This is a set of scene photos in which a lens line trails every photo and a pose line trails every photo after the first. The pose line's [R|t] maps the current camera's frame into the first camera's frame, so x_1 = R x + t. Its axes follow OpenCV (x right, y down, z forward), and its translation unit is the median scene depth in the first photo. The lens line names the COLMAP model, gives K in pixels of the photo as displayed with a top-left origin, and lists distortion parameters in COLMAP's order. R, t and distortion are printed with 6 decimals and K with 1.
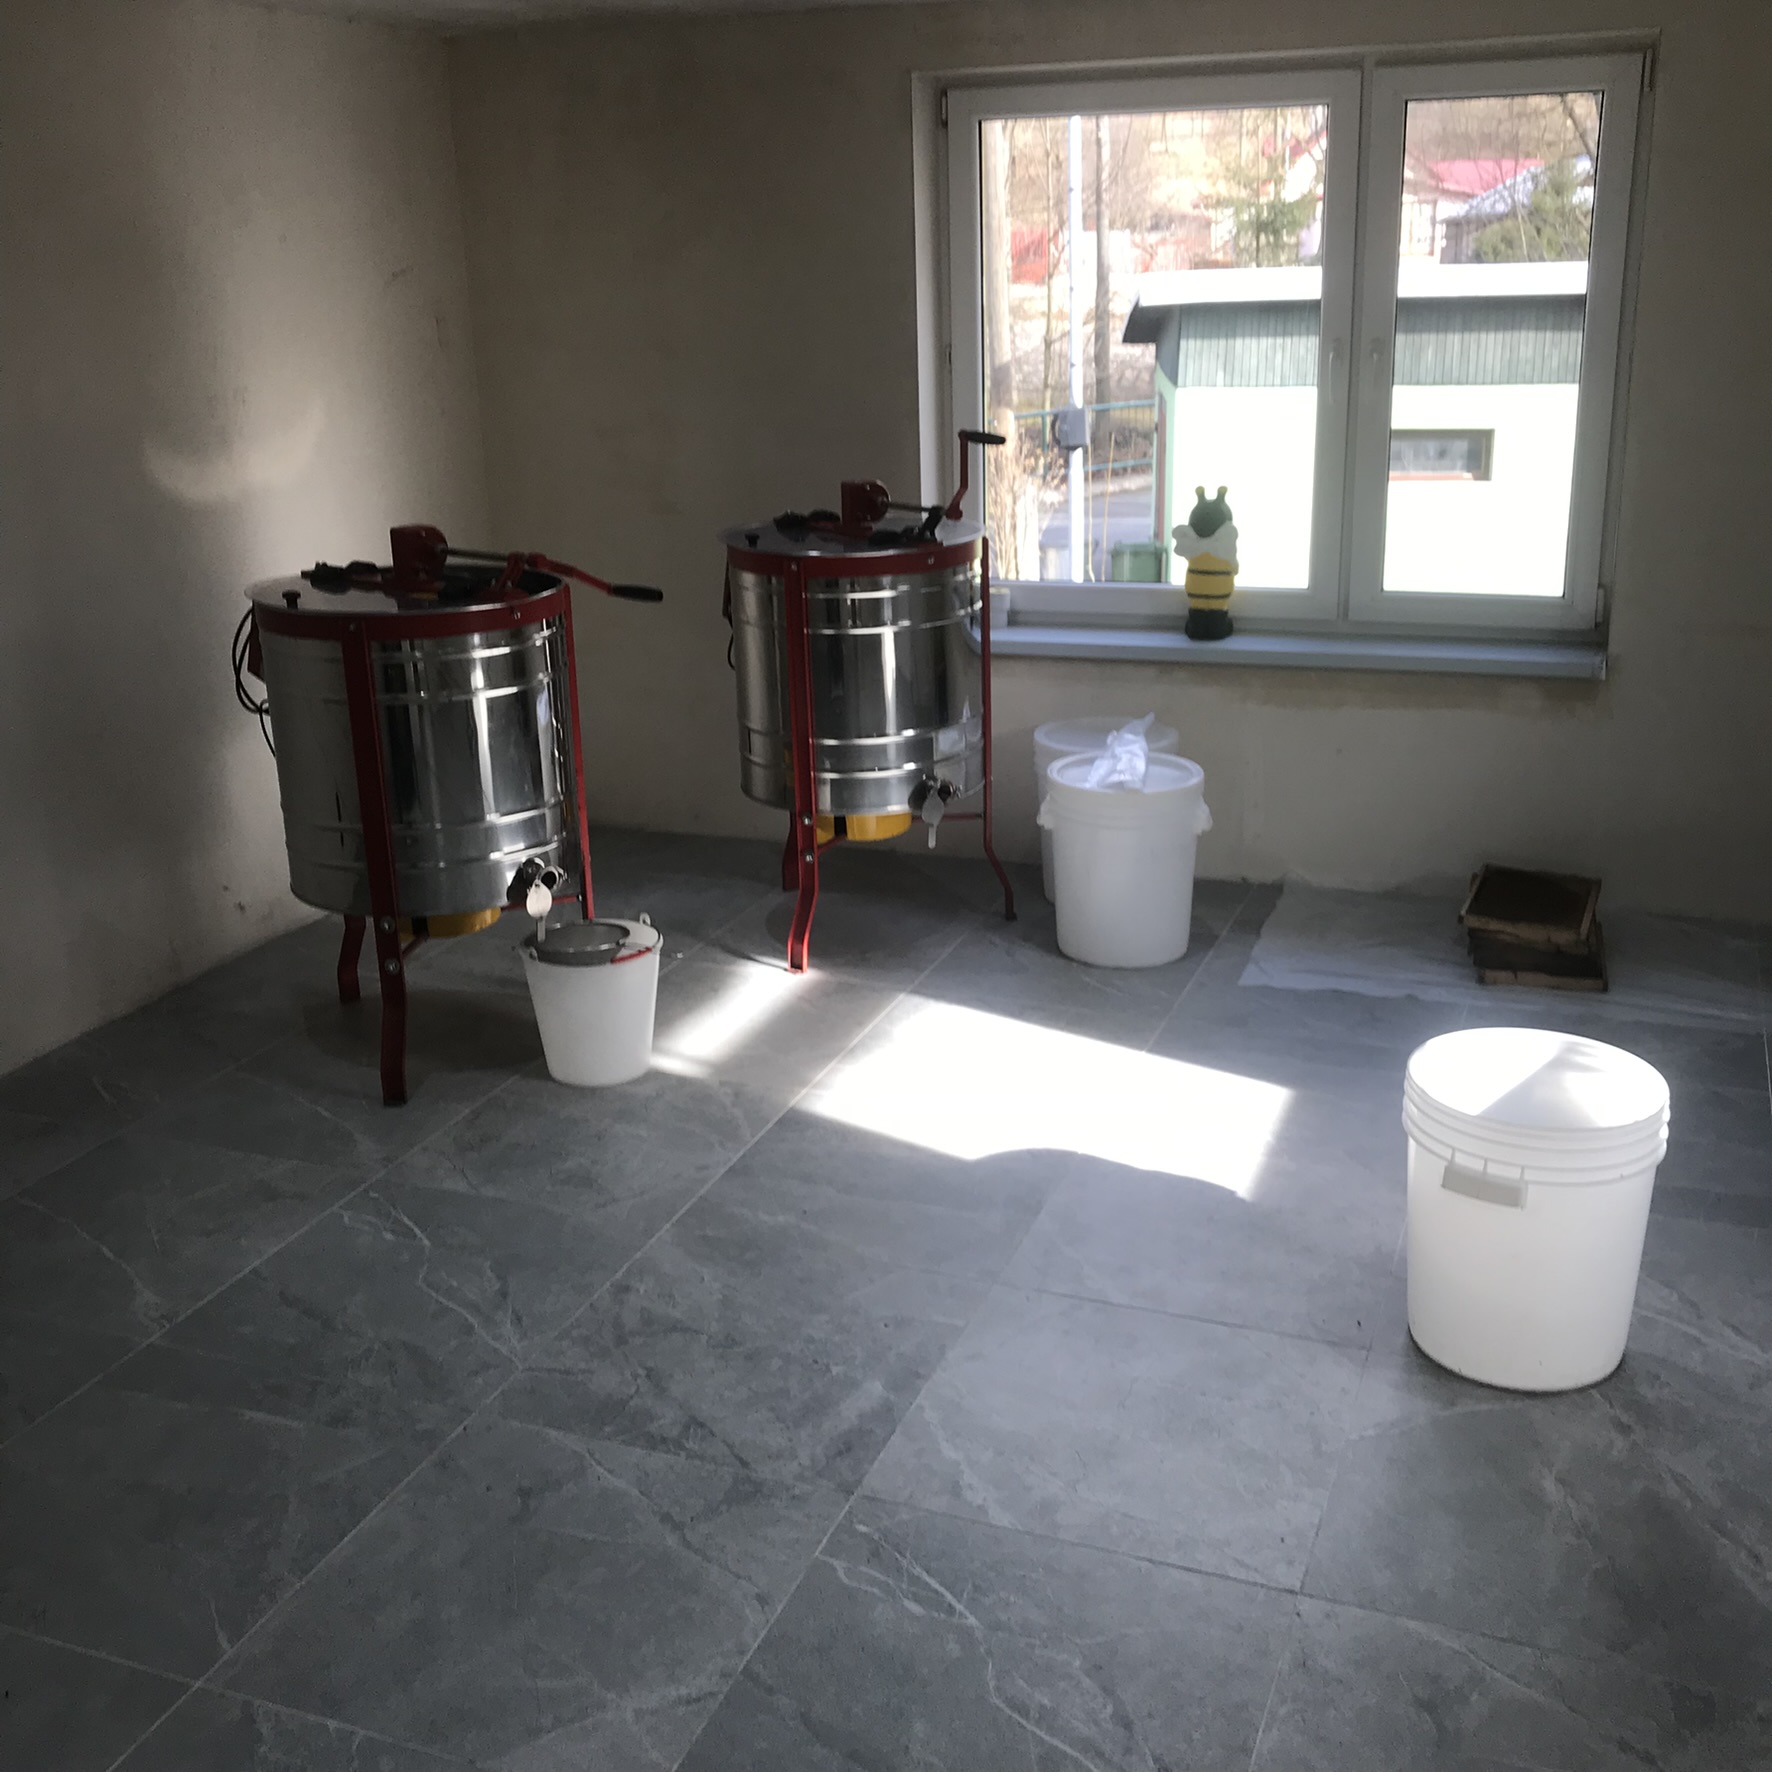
lens RADIAL K [[2064.2, 0, 886.0], [0, 2064.2, 886.0], [0, 0, 1]] dist [0.181347, -0.360974]
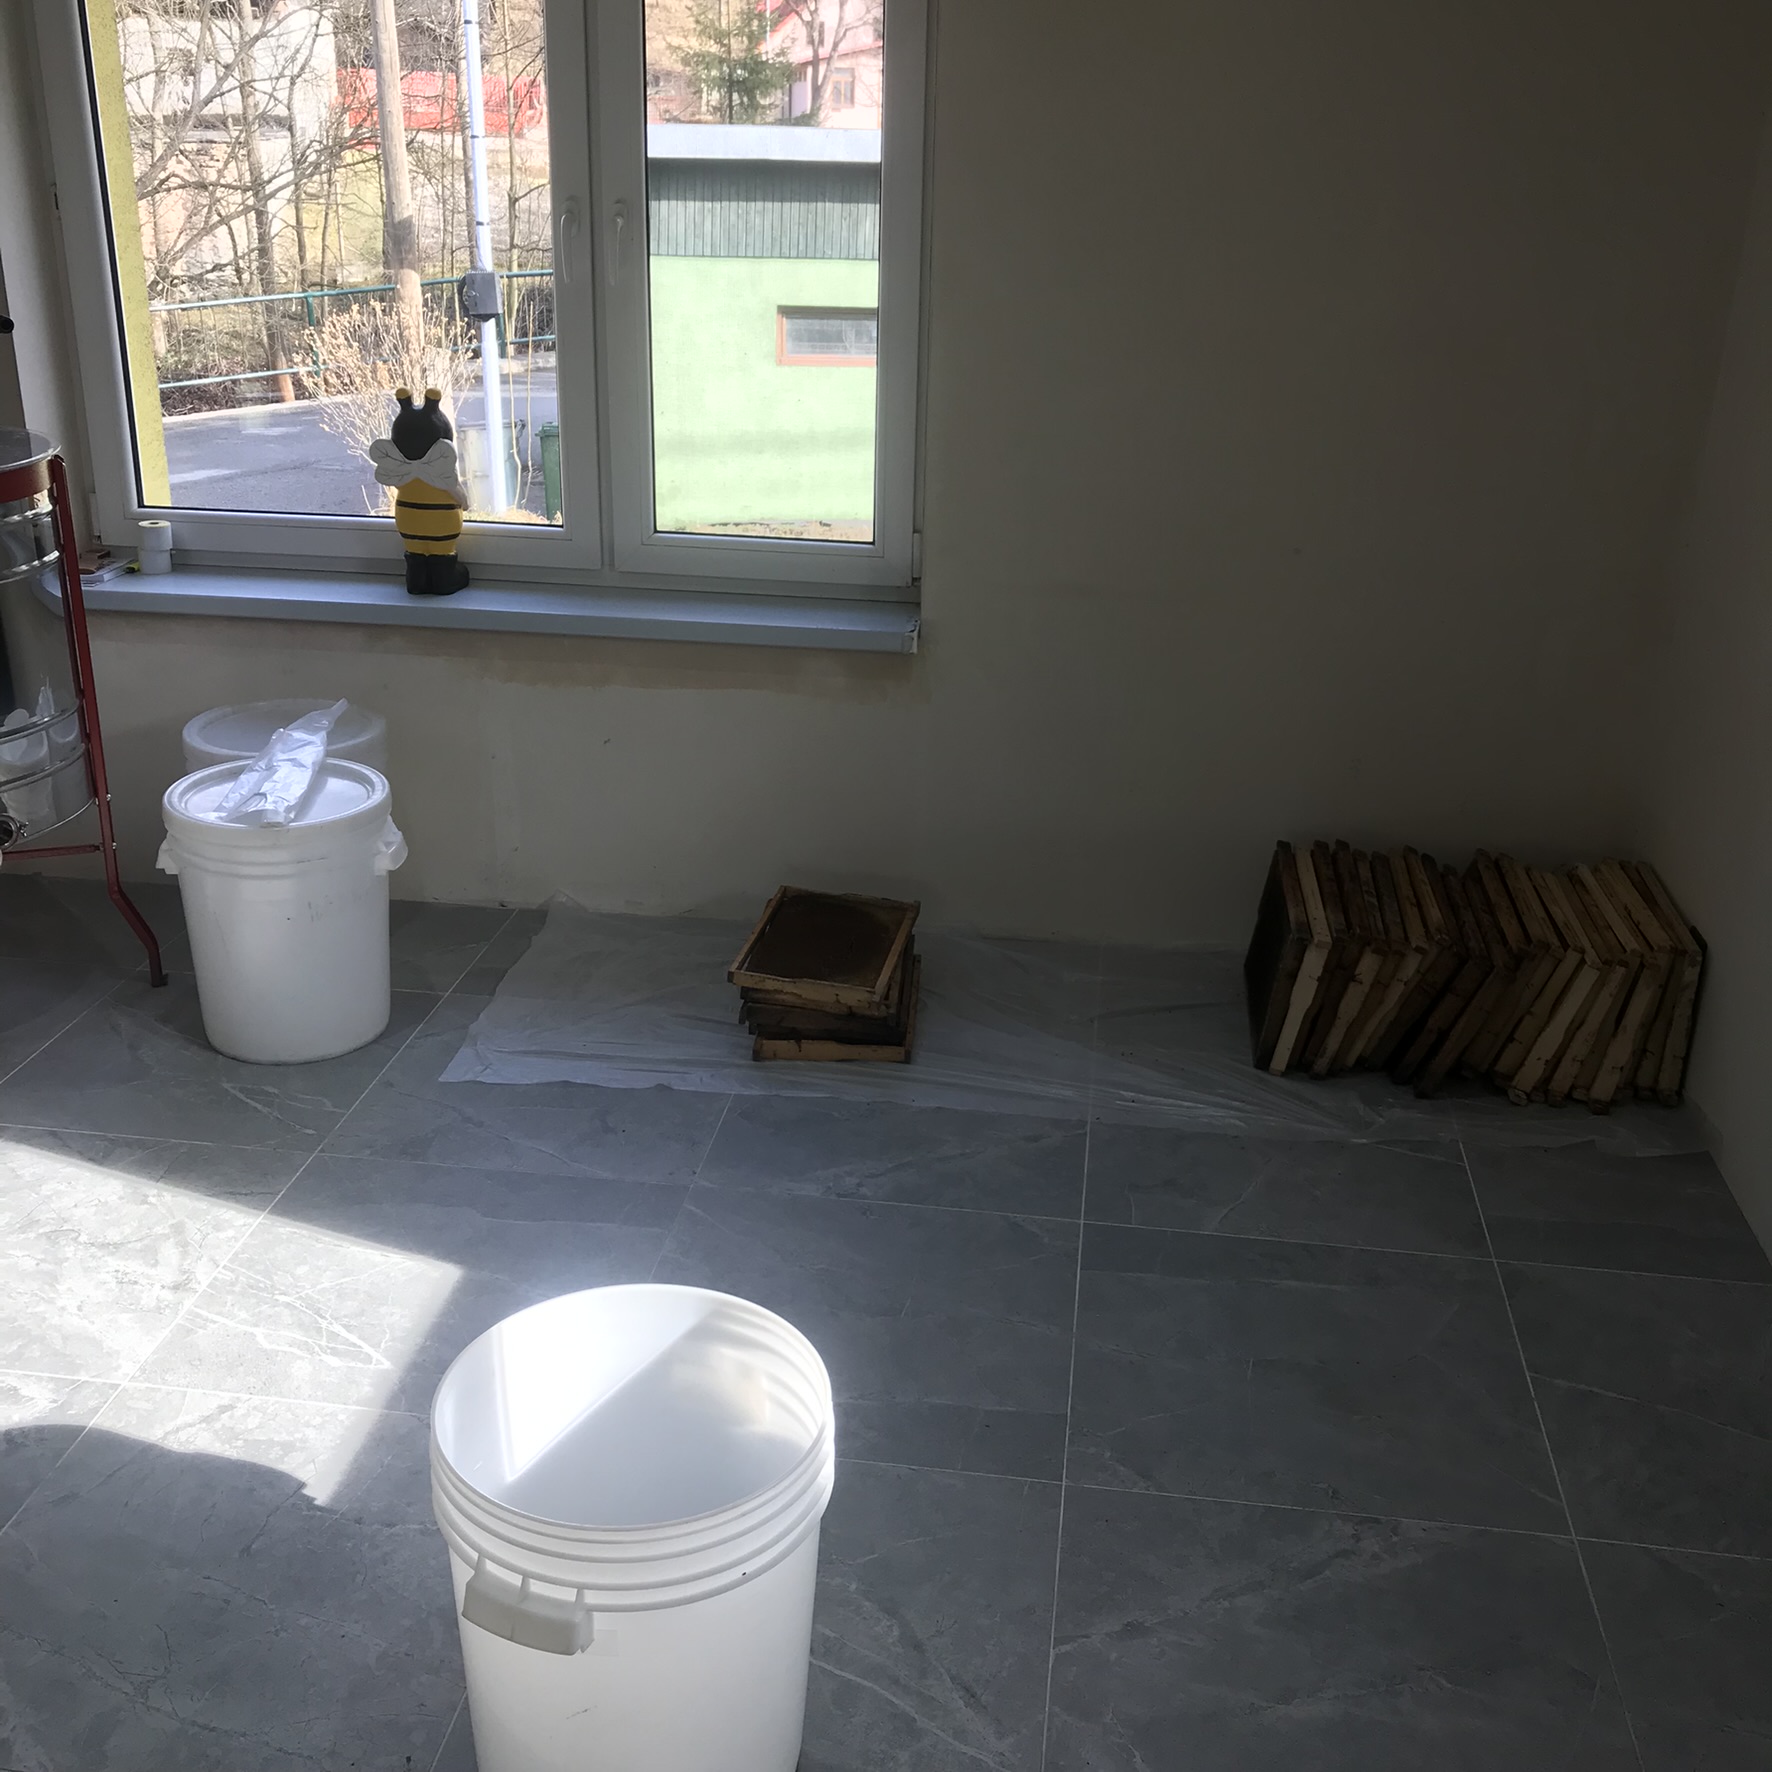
lens RADIAL K [[1953.9, 0, 886.0], [0, 1953.9, 886.0], [0, 0, 1]] dist [0.135536, -0.228935]
pose [[0.977870, -0.043207, 0.204704, 0.173759], [0.027487, 0.996494, 0.079025, -0.068354], [-0.207400, -0.071649, 0.975629, 0.270350]]
